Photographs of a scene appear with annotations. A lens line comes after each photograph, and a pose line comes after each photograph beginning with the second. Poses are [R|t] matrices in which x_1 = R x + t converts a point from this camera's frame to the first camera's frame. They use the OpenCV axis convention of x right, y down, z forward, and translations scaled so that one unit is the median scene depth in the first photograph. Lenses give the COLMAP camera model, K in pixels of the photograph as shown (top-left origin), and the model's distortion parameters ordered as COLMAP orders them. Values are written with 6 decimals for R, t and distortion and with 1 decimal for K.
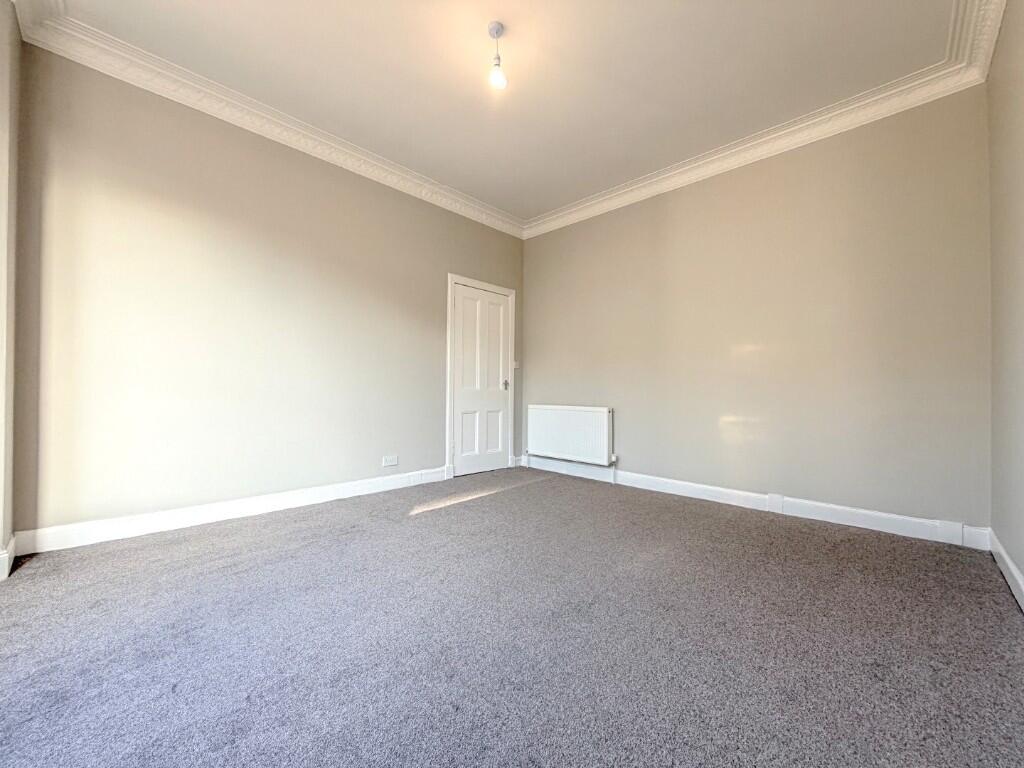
lens RADIAL K [[409.0, 0, 509.1], [0, 409.0, 386.0], [0, 0, 1]] dist [0.001671, -0.000008]
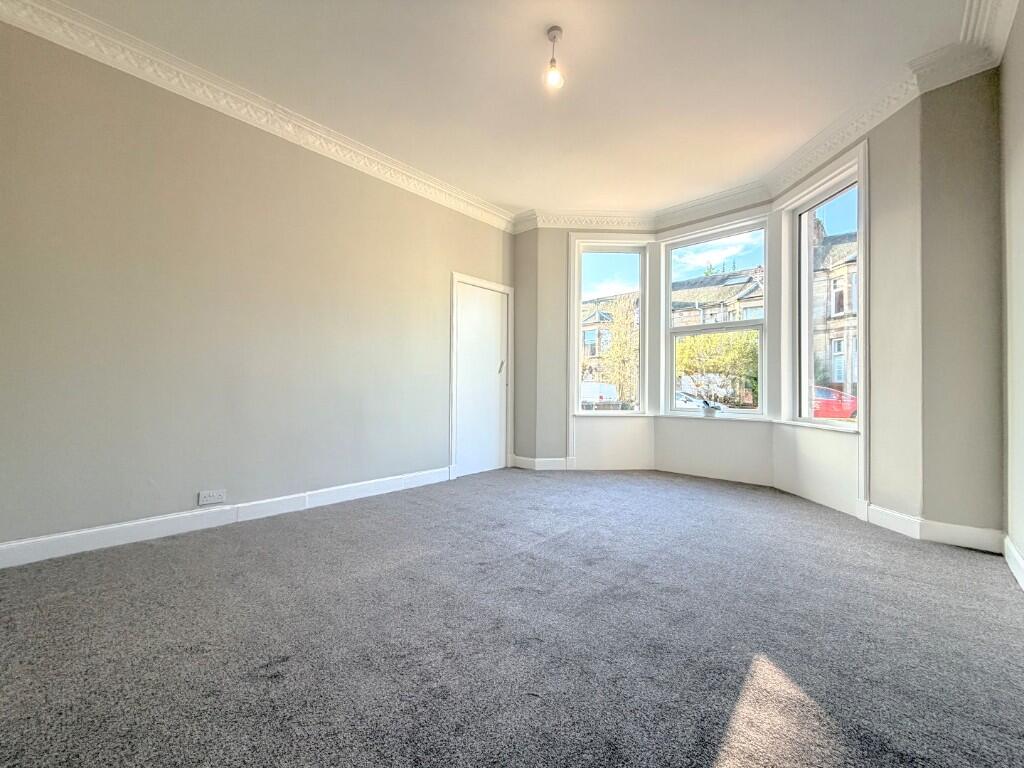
lens RADIAL K [[409.0, 0, 509.1], [0, 409.0, 386.0], [0, 0, 1]] dist [0.001671, -0.000008]
pose [[-0.999845, -0.014113, -0.010560, 0.042844], [-0.013894, 0.999694, -0.020441, 0.011204], [0.010846, -0.020292, -0.999735, 1.061347]]
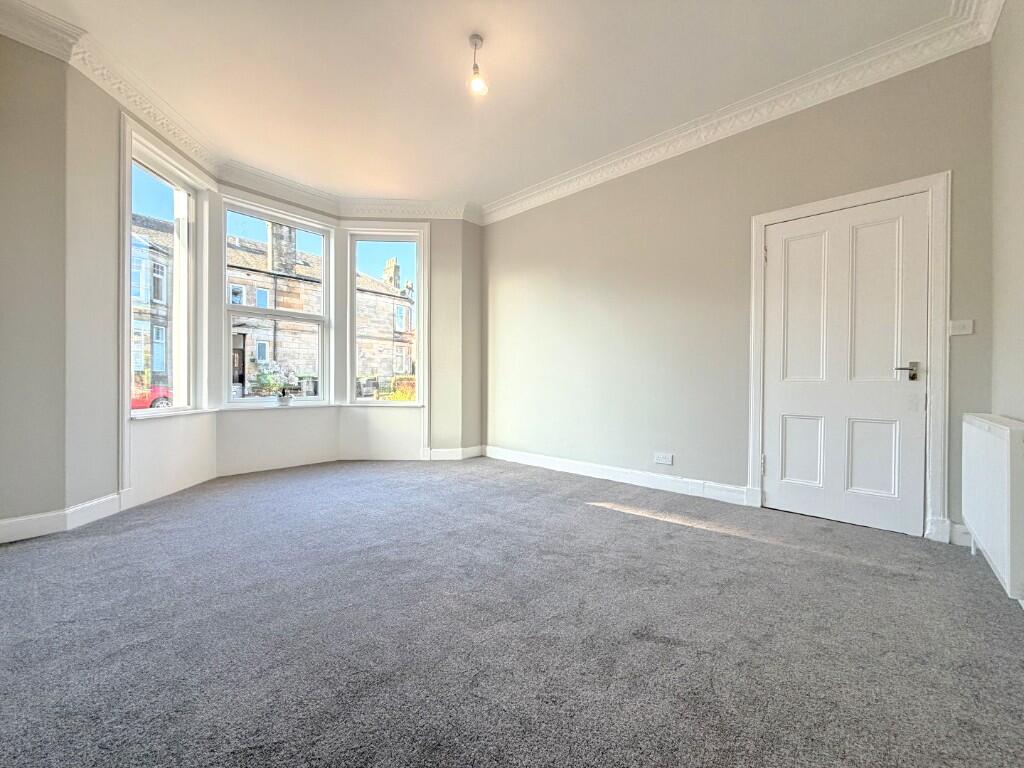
lens RADIAL K [[409.0, 0, 509.1], [0, 409.0, 386.0], [0, 0, 1]] dist [0.001671, -0.000008]
pose [[0.032192, 0.000143, -0.999482, 0.553277], [0.006631, 0.999978, 0.000357, 0.014702], [0.999460, -0.006639, 0.032190, 0.557920]]
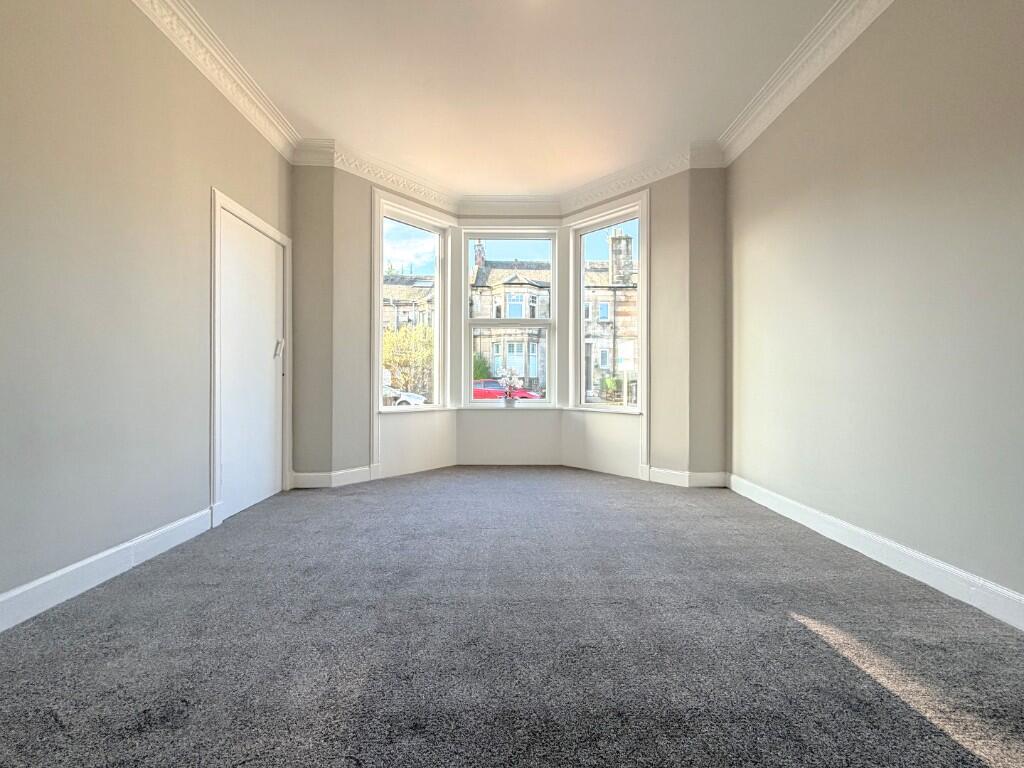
lens RADIAL K [[409.0, 0, 509.1], [0, 409.0, 386.0], [0, 0, 1]] dist [0.001671, -0.000008]
pose [[-0.714592, -0.006946, -0.699507, 0.285589], [0.000684, 0.999943, -0.010628, 0.016019], [0.699541, -0.008073, -0.714546, 0.808233]]
